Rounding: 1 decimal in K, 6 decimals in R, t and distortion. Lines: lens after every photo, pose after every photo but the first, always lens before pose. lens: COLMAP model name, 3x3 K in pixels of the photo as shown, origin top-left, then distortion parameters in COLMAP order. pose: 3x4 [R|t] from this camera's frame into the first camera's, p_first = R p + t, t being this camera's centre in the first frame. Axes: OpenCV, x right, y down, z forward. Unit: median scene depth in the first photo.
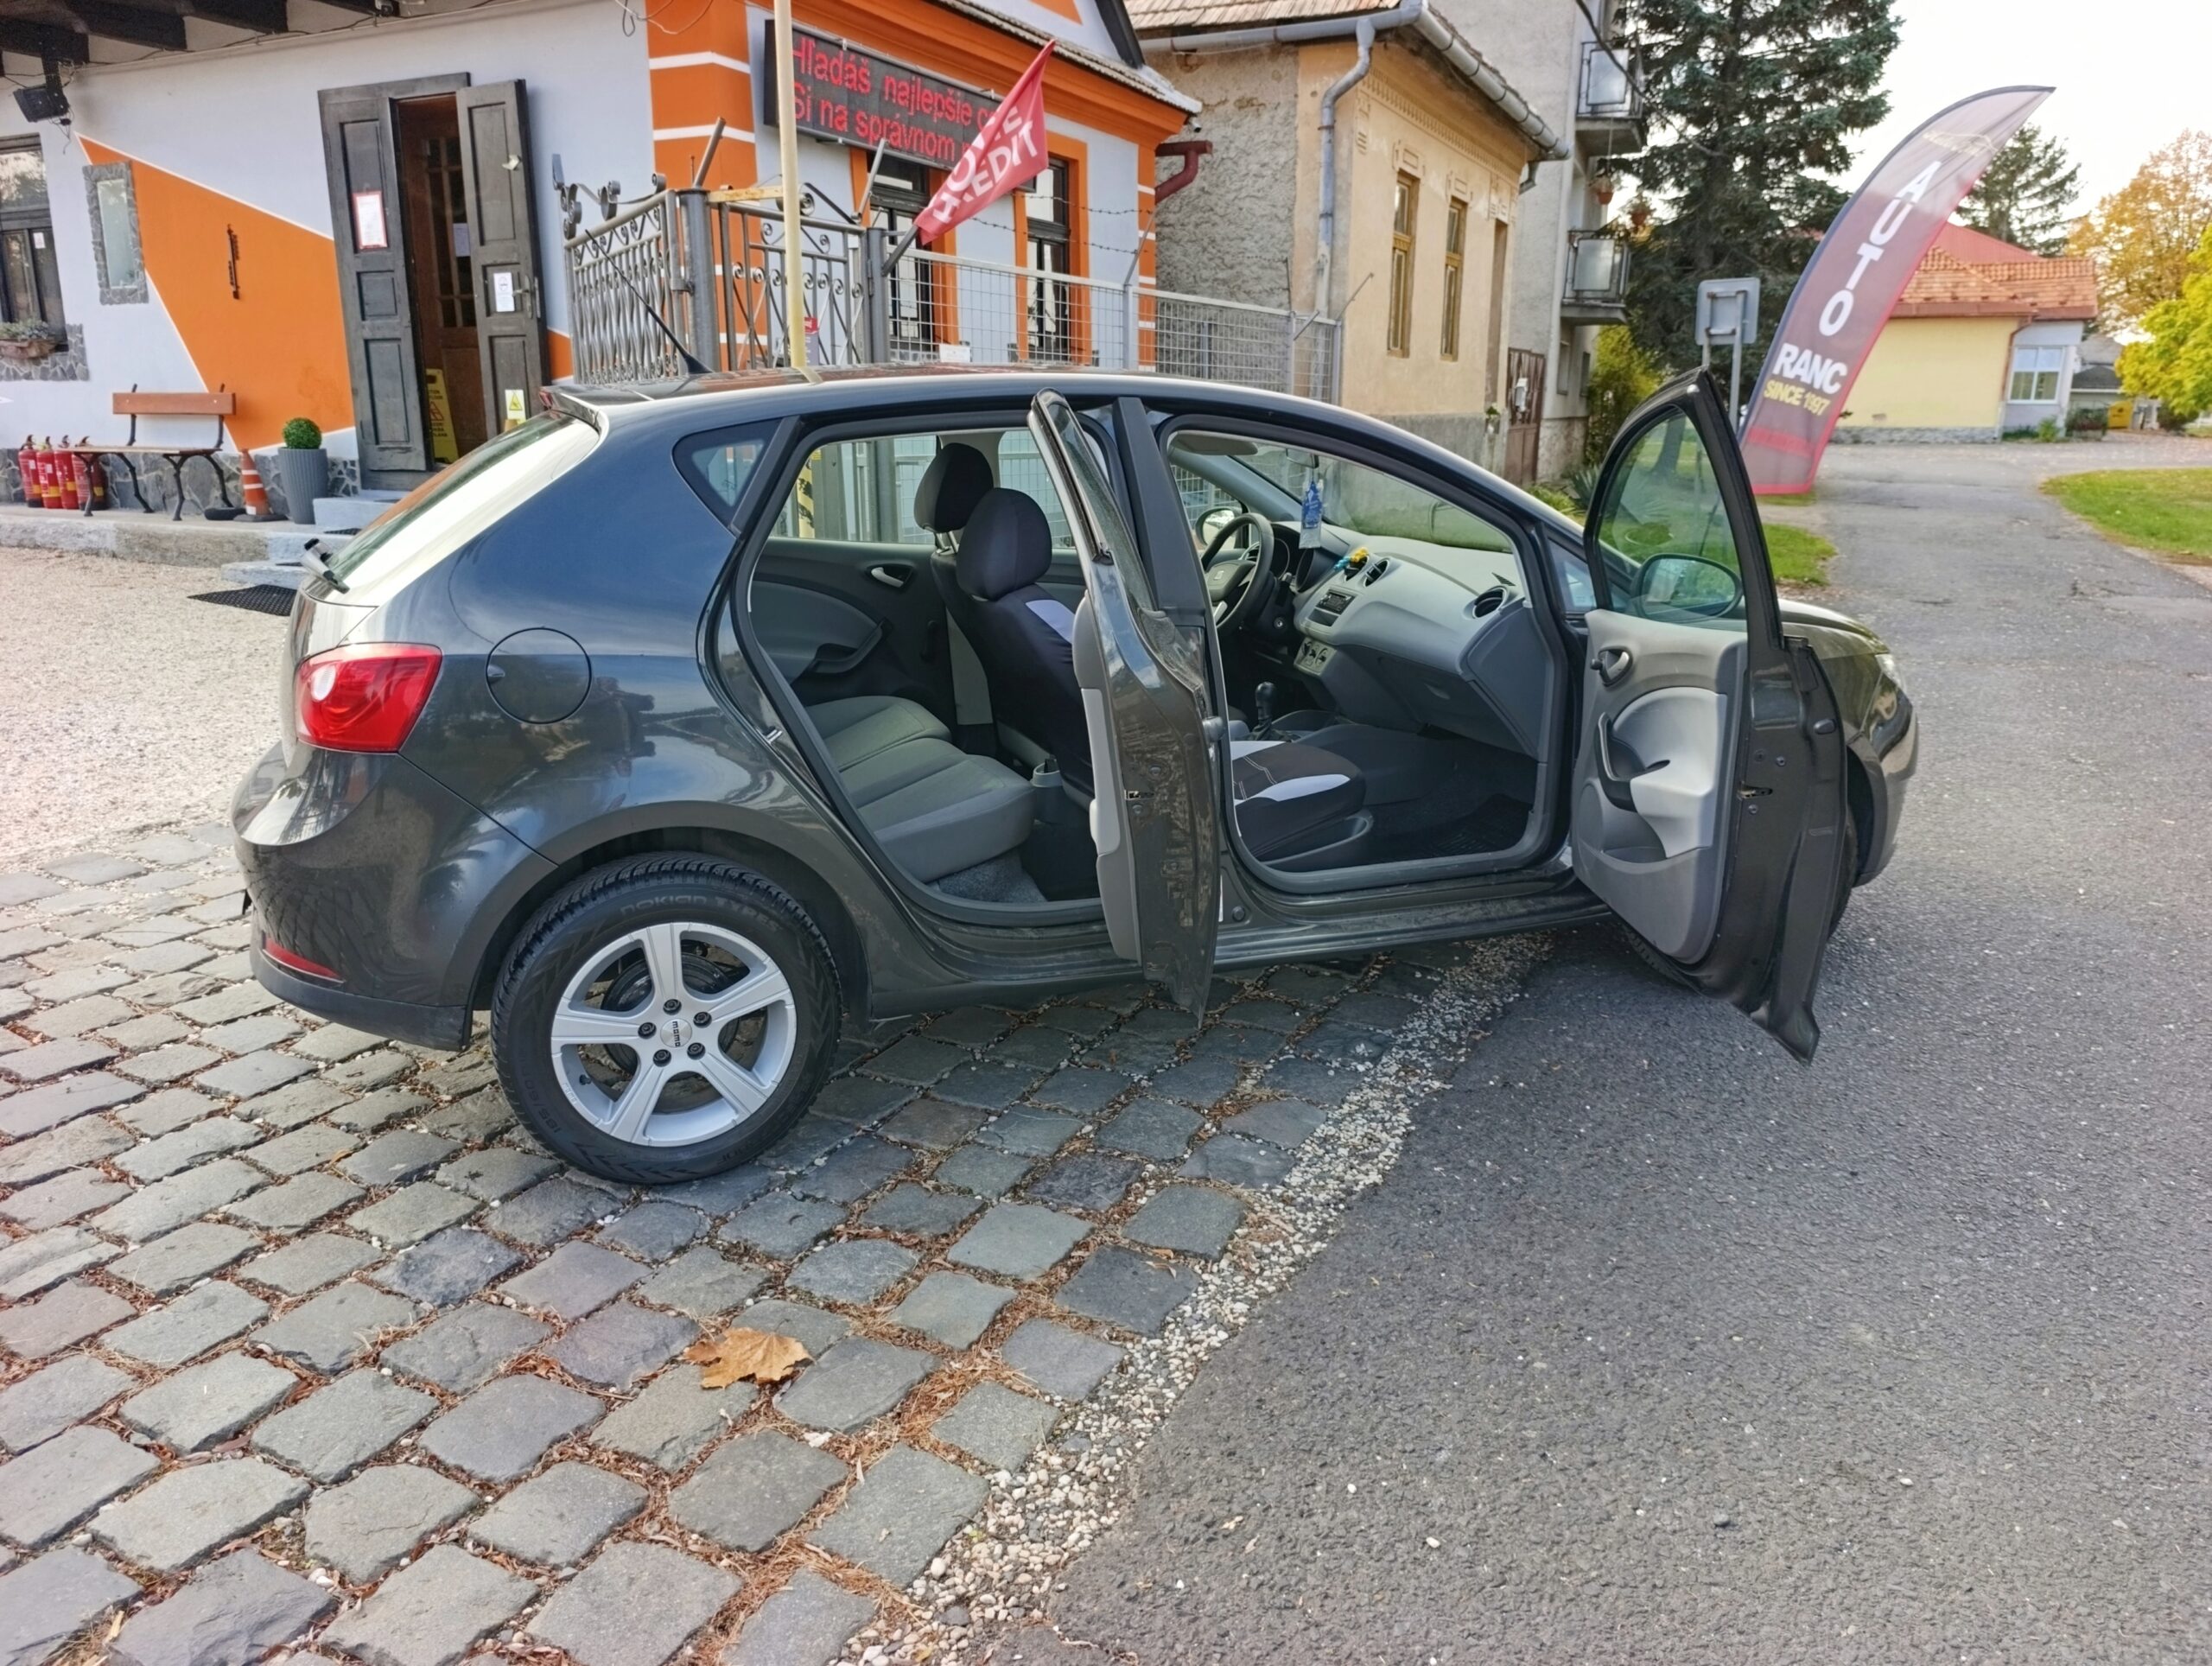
lens RADIAL K [[1497.6, 0, 1106.0], [0, 1497.6, 833.0], [0, 0, 1]] dist [0.019921, -0.030120]
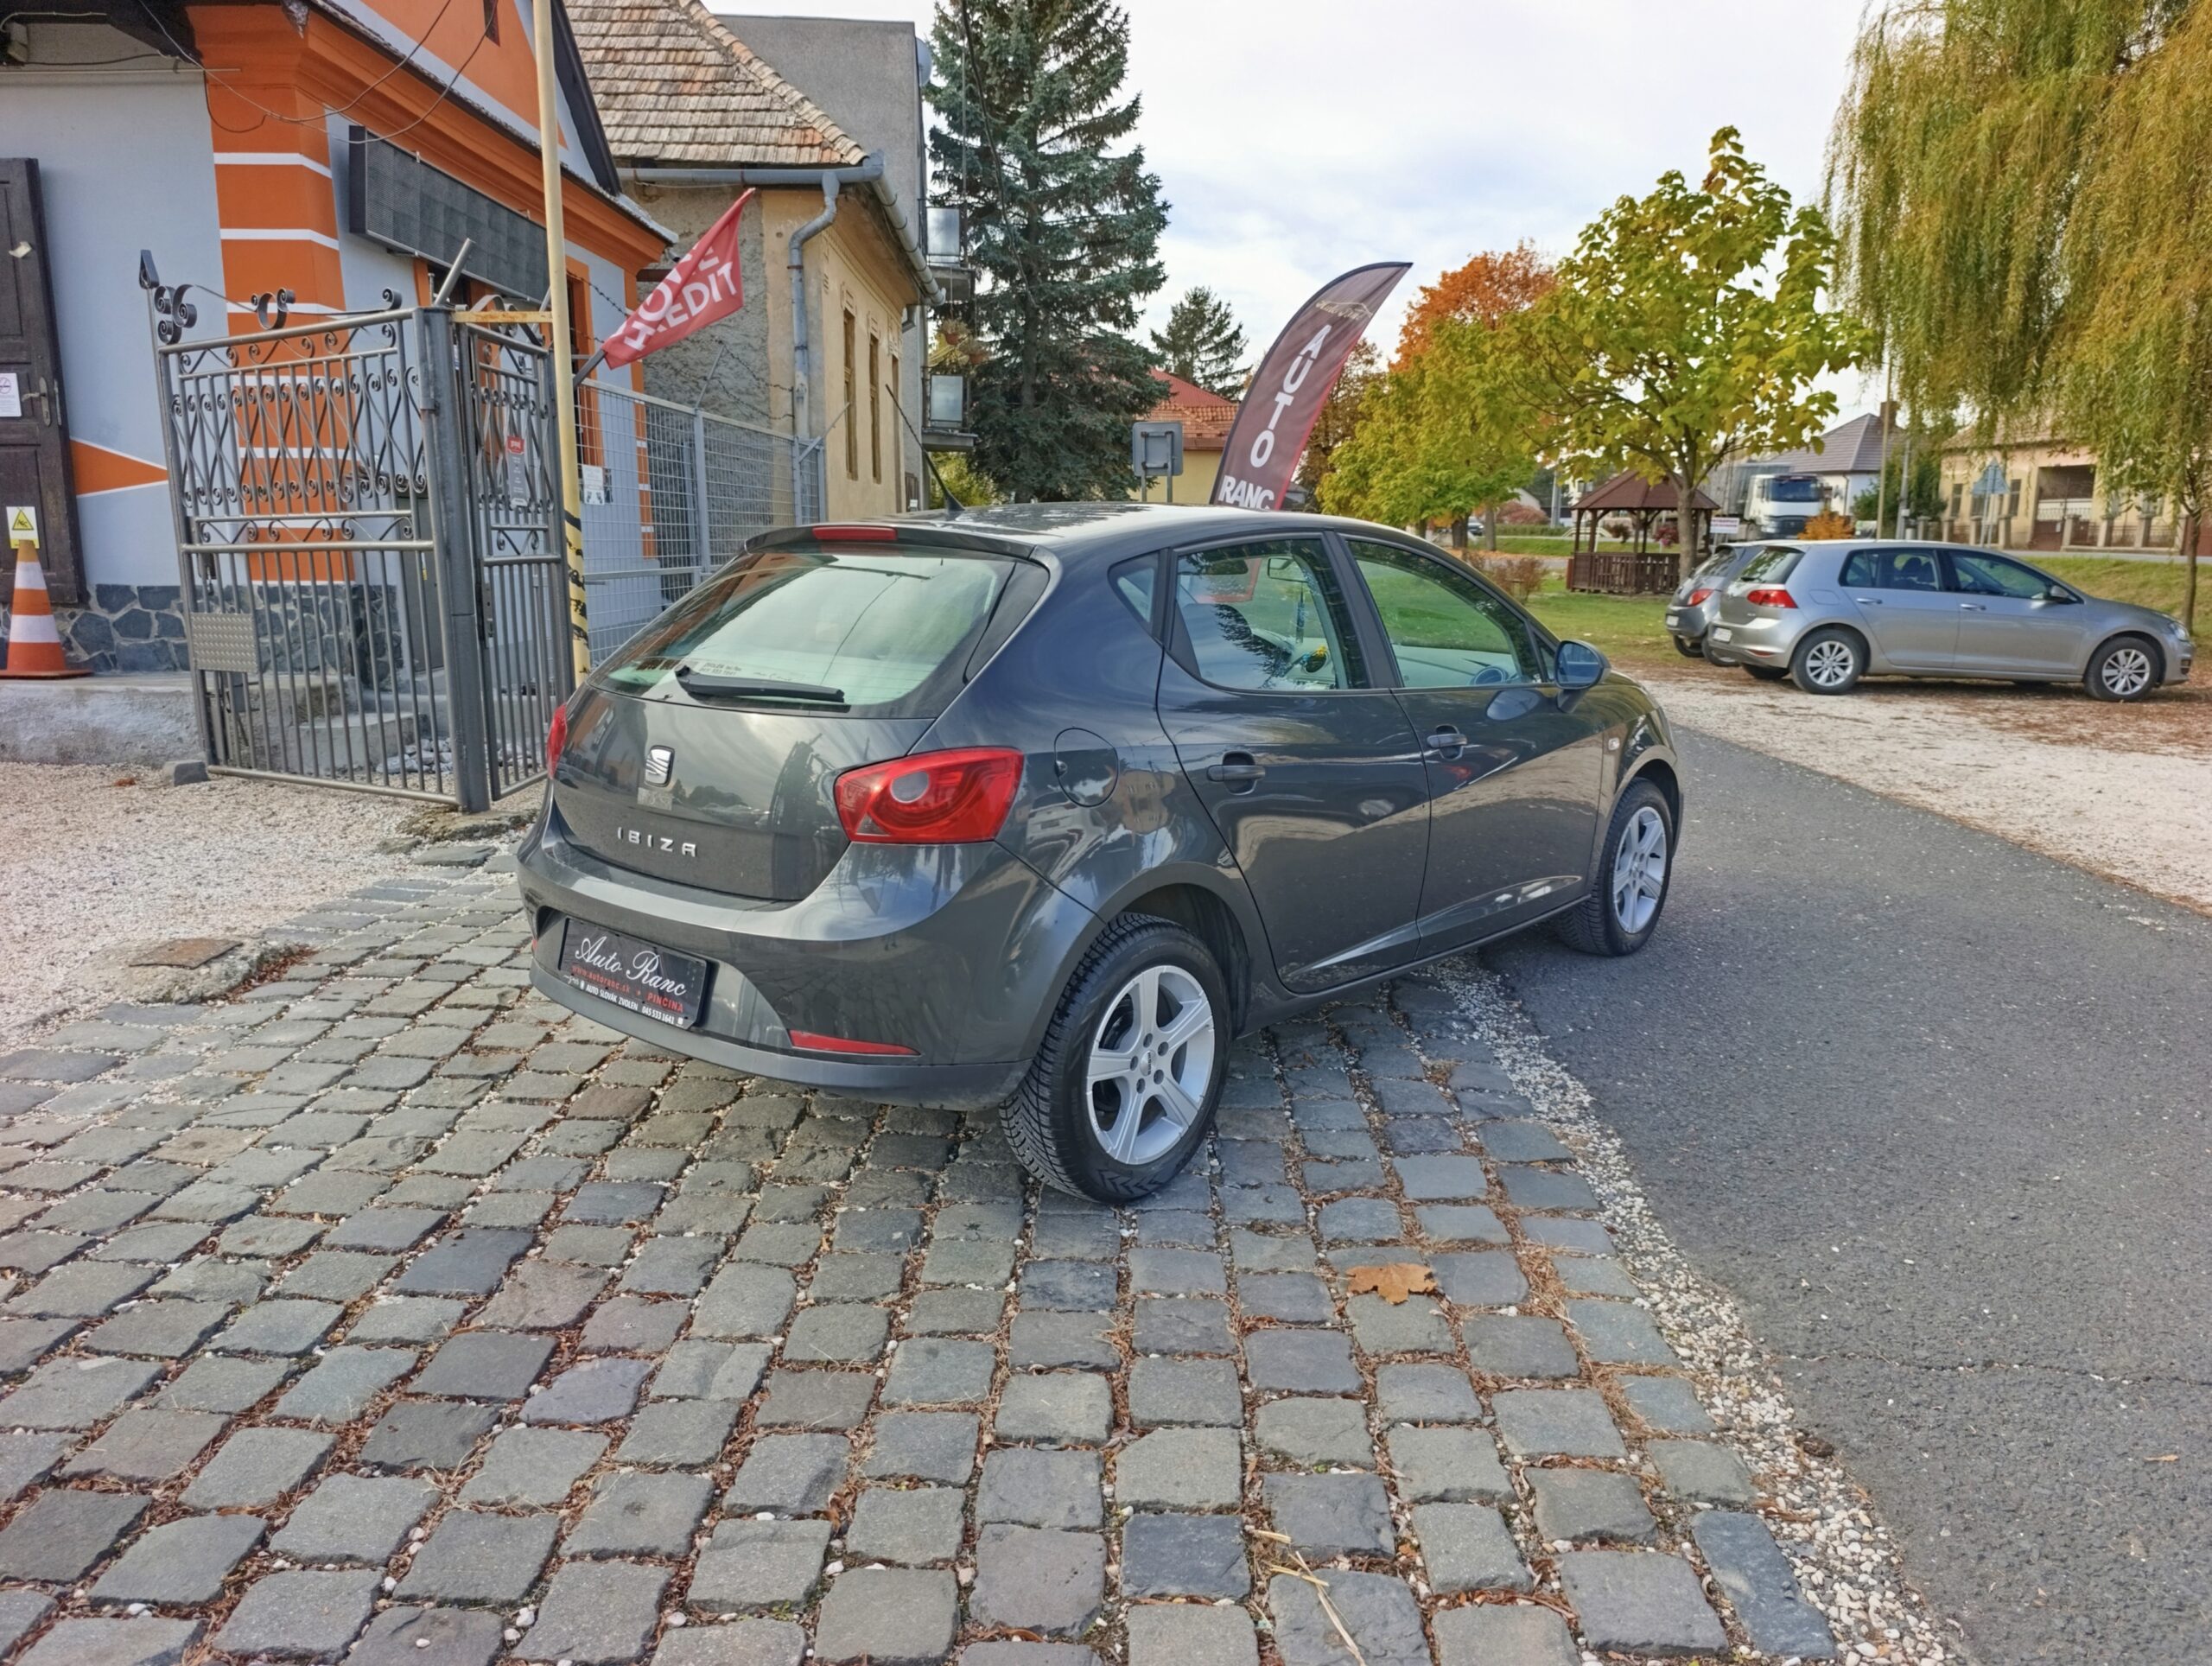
lens RADIAL K [[1499.6, 0, 1106.0], [0, 1499.6, 833.0], [0, 0, 1]] dist [0.033861, -0.038973]
pose [[0.895898, -0.087142, 0.435630, -0.297883], [0.118965, 0.991820, -0.046258, 0.001993], [-0.428035, 0.093267, 0.898937, -0.021017]]
